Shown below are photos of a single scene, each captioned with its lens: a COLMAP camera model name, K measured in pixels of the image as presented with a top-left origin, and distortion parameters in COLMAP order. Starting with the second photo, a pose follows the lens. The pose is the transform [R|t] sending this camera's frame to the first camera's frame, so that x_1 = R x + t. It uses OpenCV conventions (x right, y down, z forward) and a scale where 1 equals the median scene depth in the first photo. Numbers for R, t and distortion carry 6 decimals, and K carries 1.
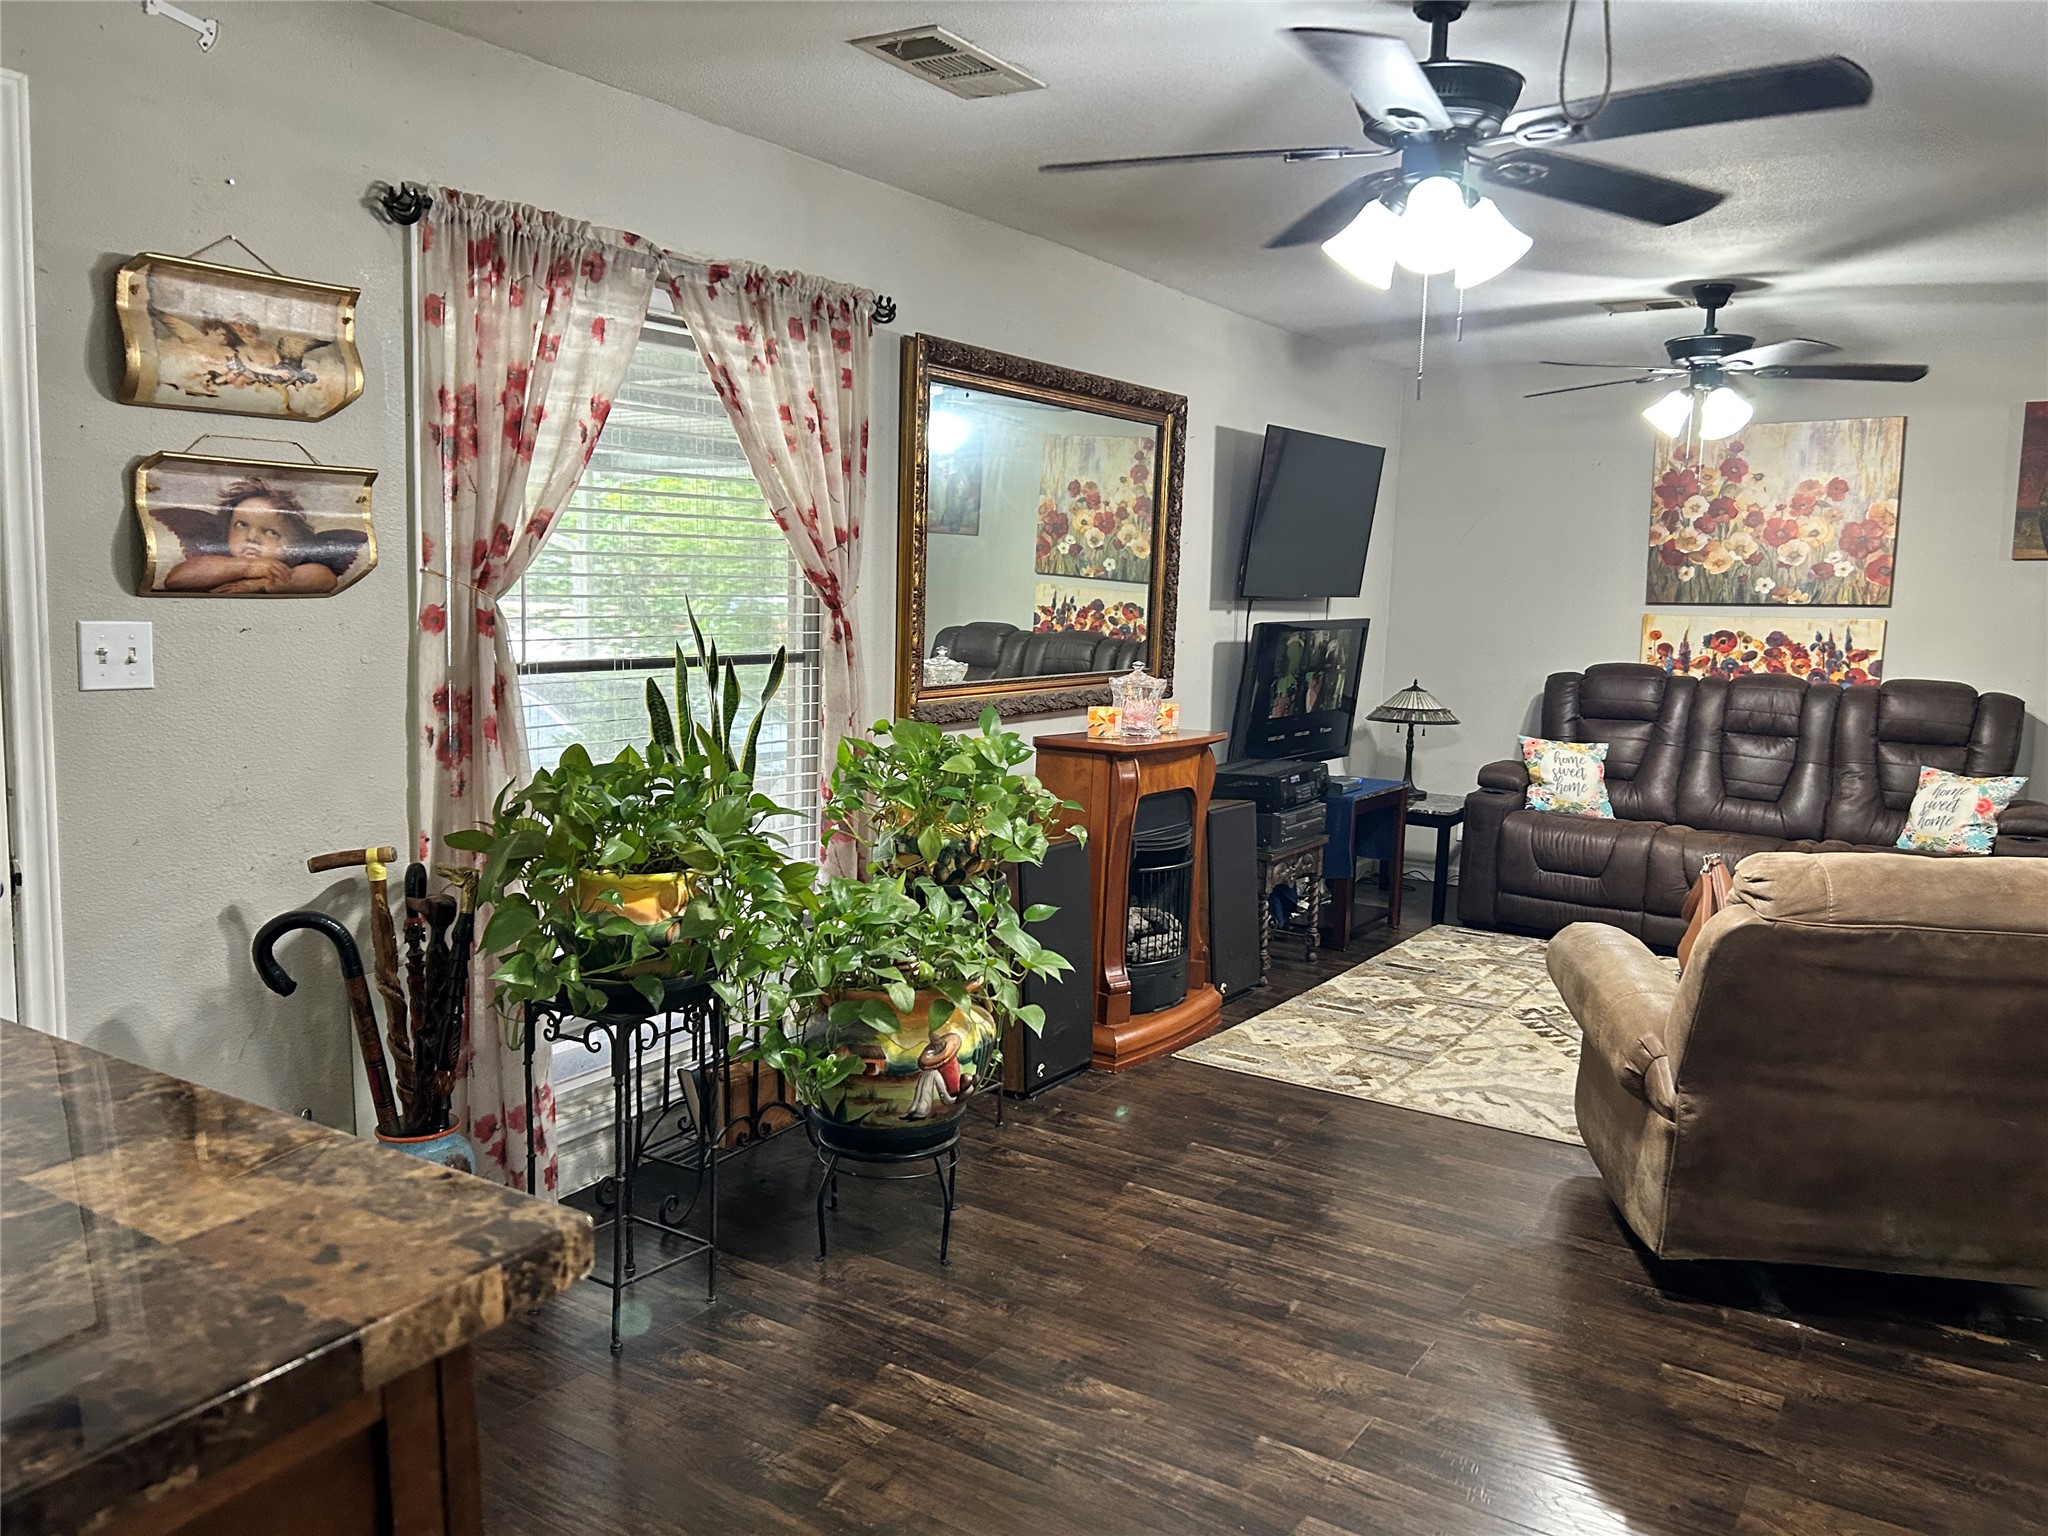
lens RADIAL K [[1497.4, 0, 1050.8], [0, 1497.4, 779.4], [0, 0, 1]] dist [0.054787, -0.056269]
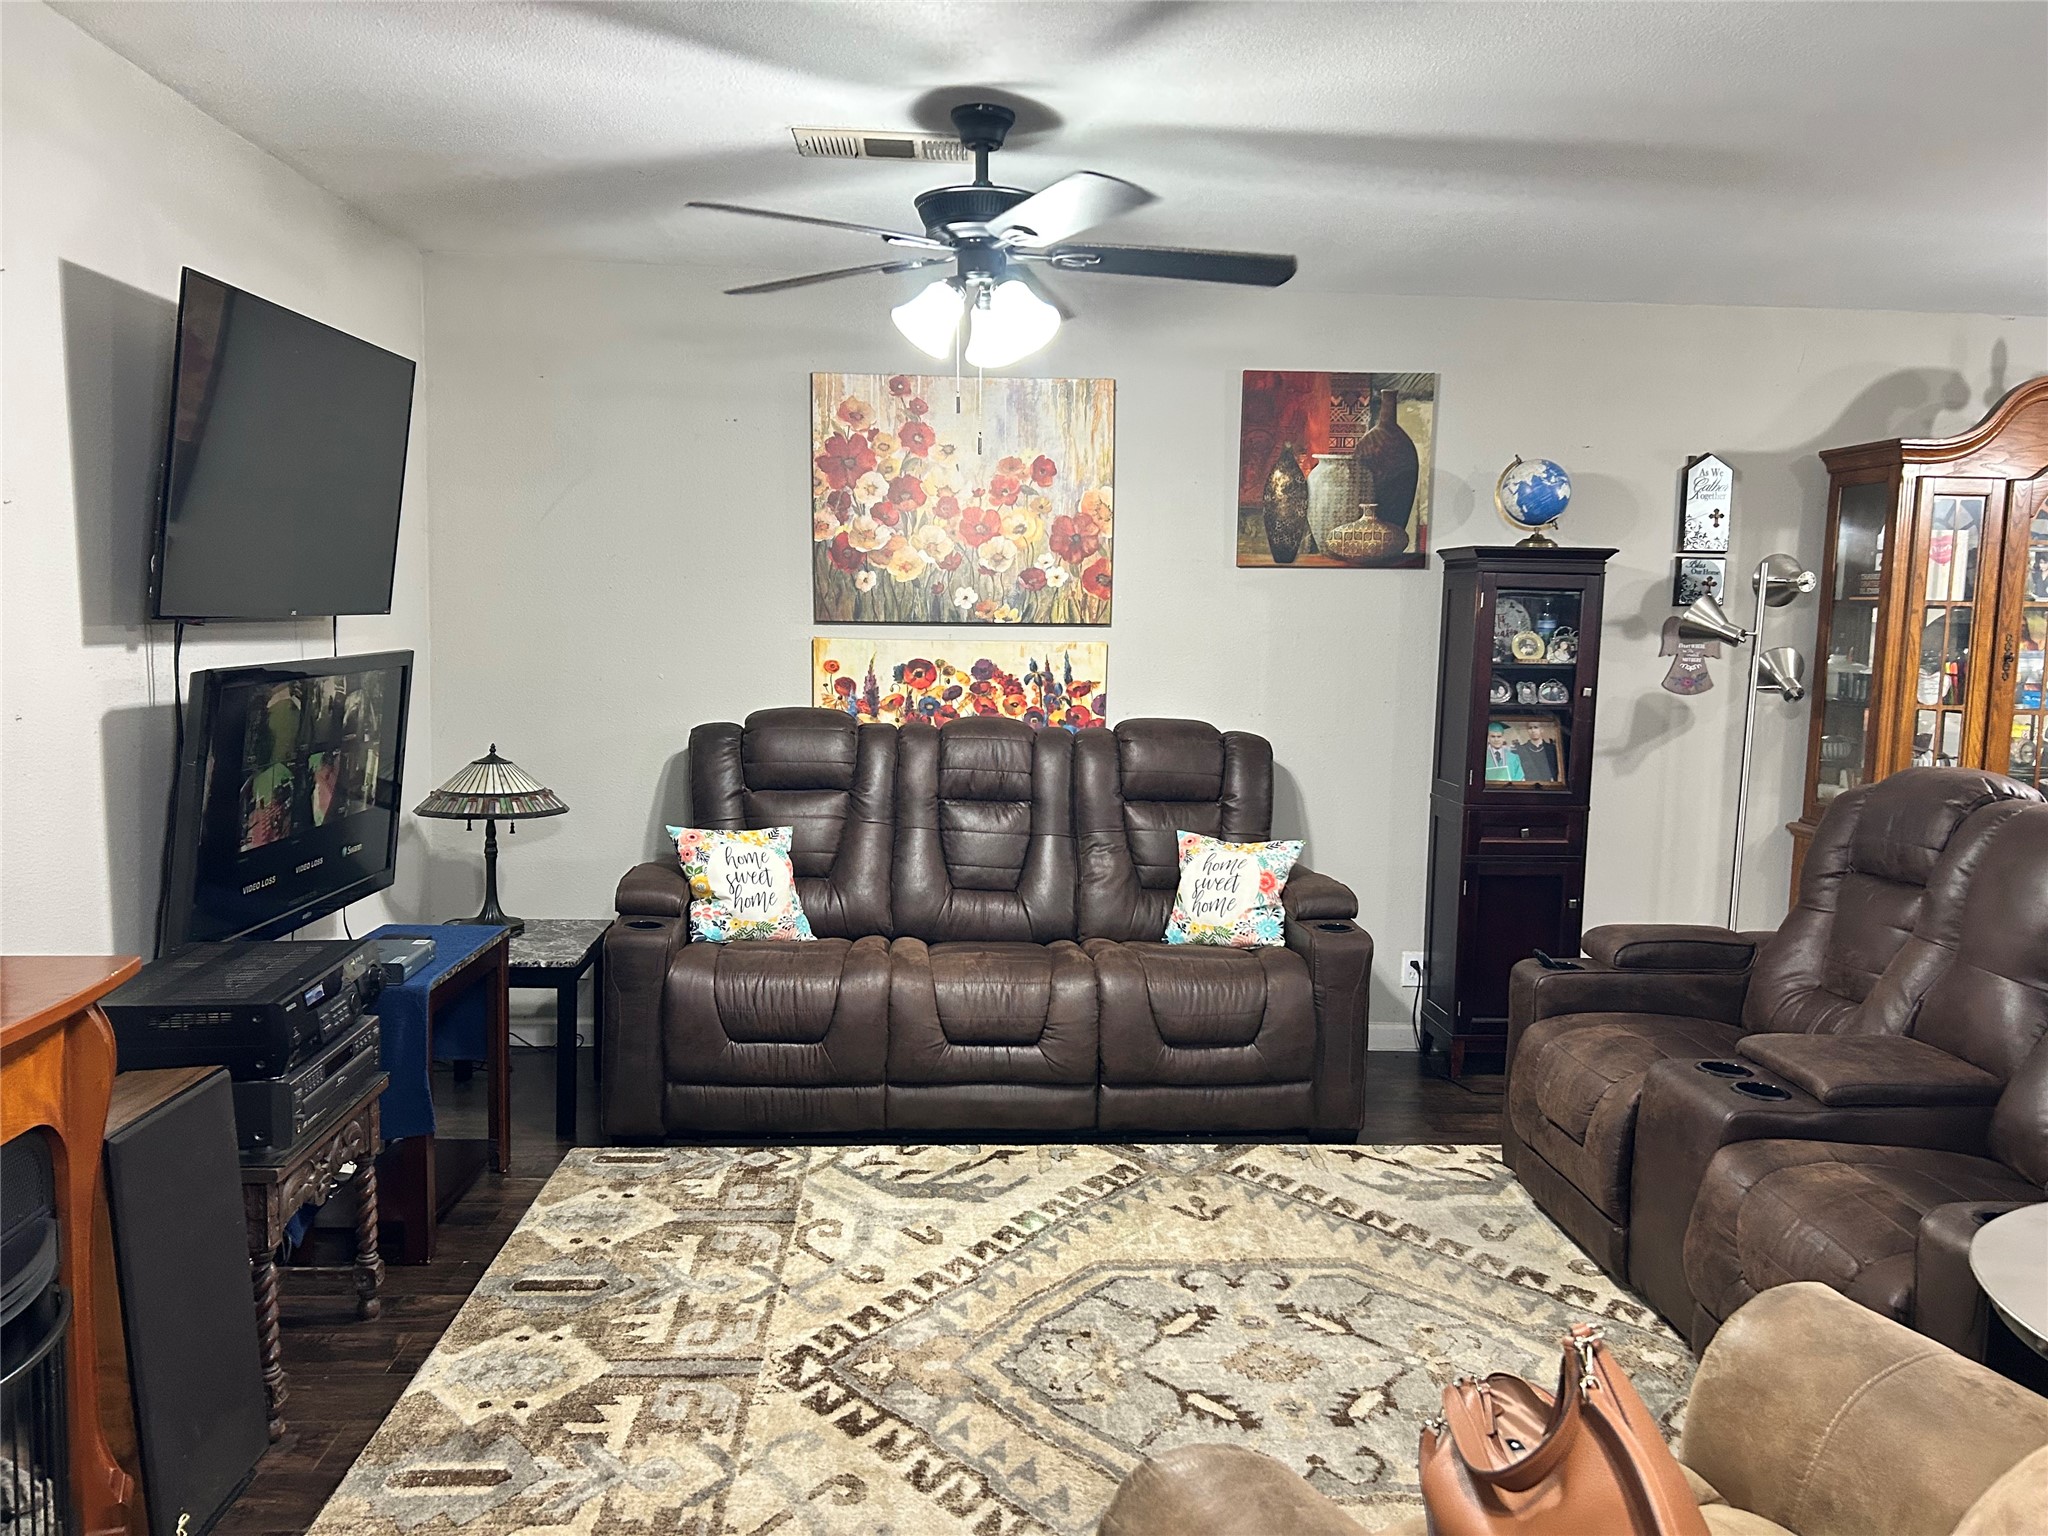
lens RADIAL K [[1497.4, 0, 1006.6], [0, 1497.4, 776.8], [0, 0, 1]] dist [0.054787, -0.056269]
pose [[0.811226, -0.071169, 0.580386, 0.068762], [0.073171, 0.997119, 0.019997, -0.067294], [-0.580137, 0.026245, 0.814096, 0.491025]]
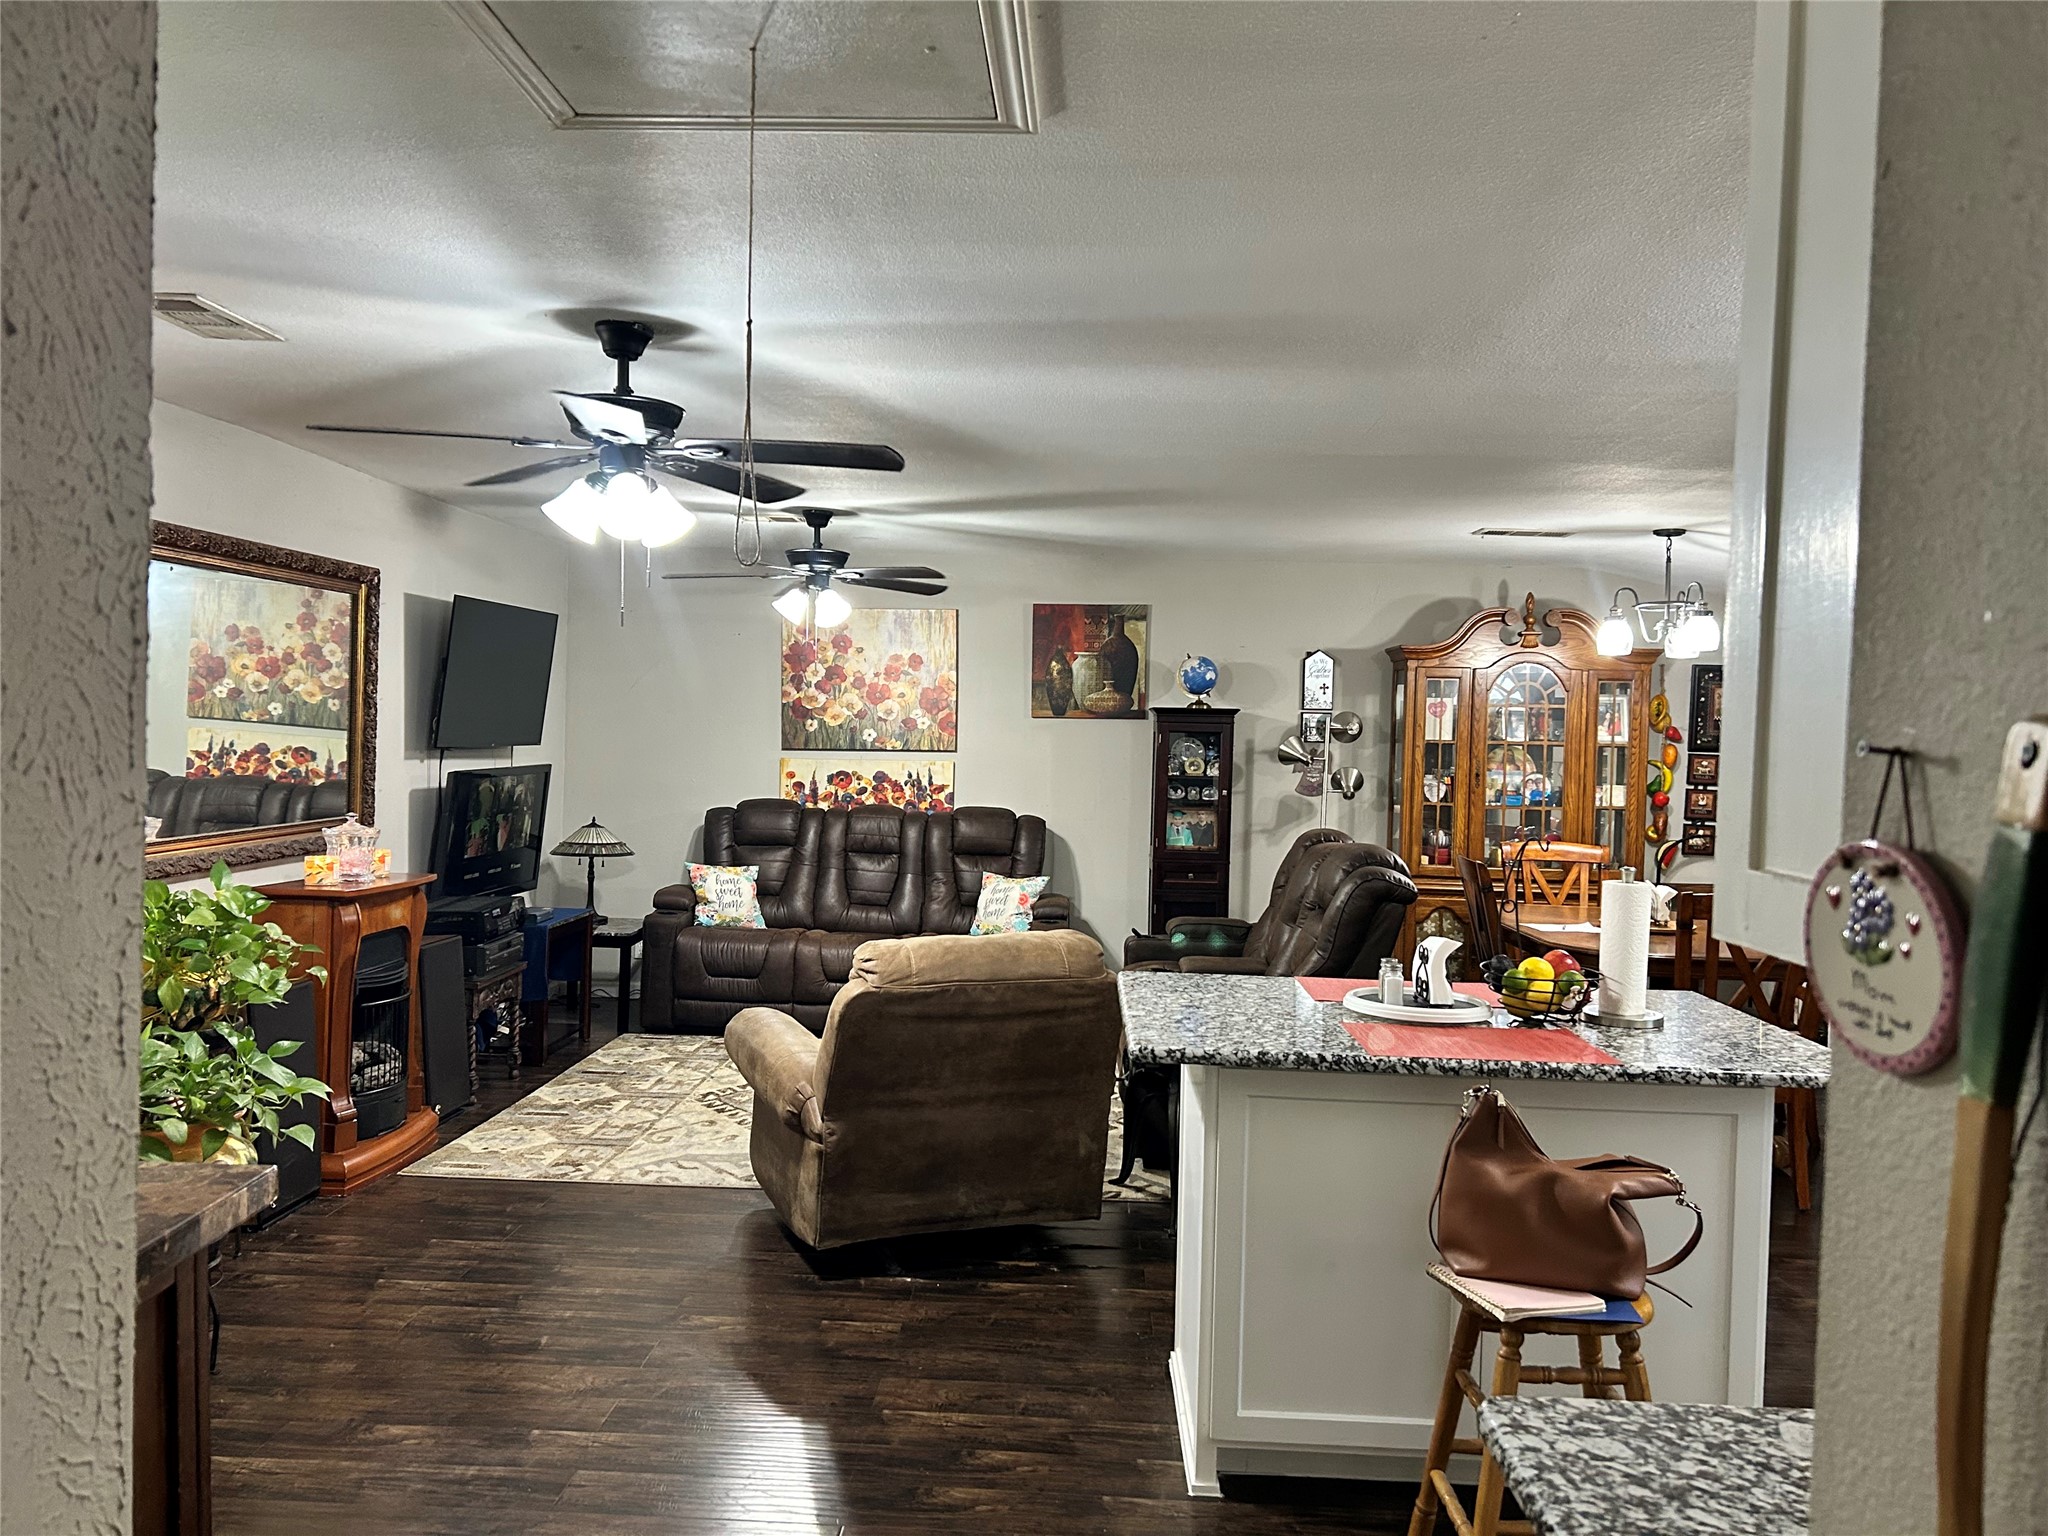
lens RADIAL K [[1497.4, 0, 997.2], [0, 1497.4, 770.7], [0, 0, 1]] dist [0.054787, -0.056269]
pose [[0.868695, -0.016049, 0.495087, -0.068641], [0.060051, 0.995515, -0.073096, -0.000763], [-0.491693, 0.093228, 0.865763, -0.166598]]
